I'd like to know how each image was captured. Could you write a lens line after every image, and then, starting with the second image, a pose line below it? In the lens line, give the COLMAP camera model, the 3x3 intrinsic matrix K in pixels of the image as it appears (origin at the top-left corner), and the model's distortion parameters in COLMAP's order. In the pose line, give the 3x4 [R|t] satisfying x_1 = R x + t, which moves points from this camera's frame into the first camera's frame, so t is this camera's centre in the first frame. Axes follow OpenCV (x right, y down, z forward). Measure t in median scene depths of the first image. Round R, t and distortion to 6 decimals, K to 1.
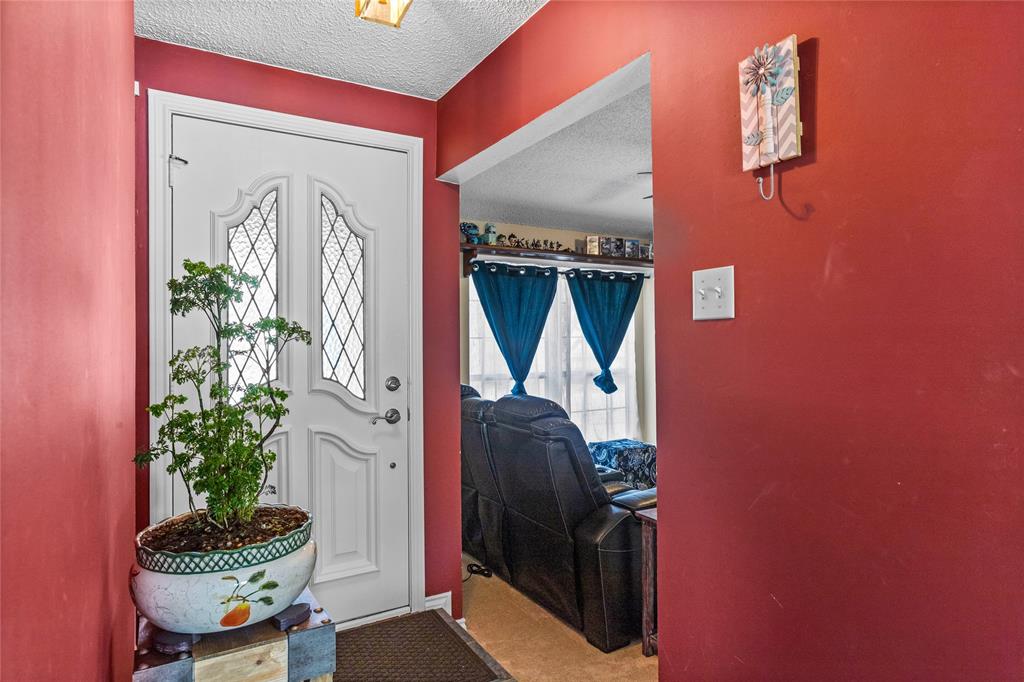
lens RADIAL K [[590.4, 0, 512.0], [0, 590.4, 341.0], [0, 0, 1]] dist [-0.015190, 0.000507]
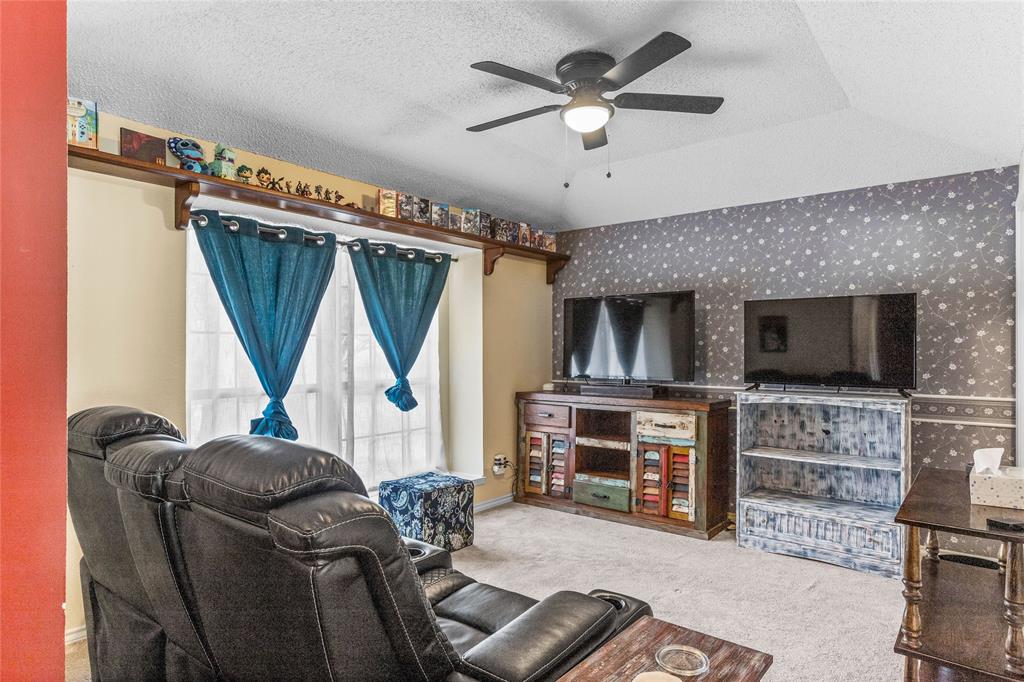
lens RADIAL K [[590.4, 0, 512.0], [0, 590.4, 341.0], [0, 0, 1]] dist [-0.015190, 0.000507]
pose [[0.932163, 0.006855, 0.361975, 0.019981], [-0.000748, 0.999855, -0.017009, 0.014764], [-0.362039, 0.015585, 0.932033, 0.282279]]
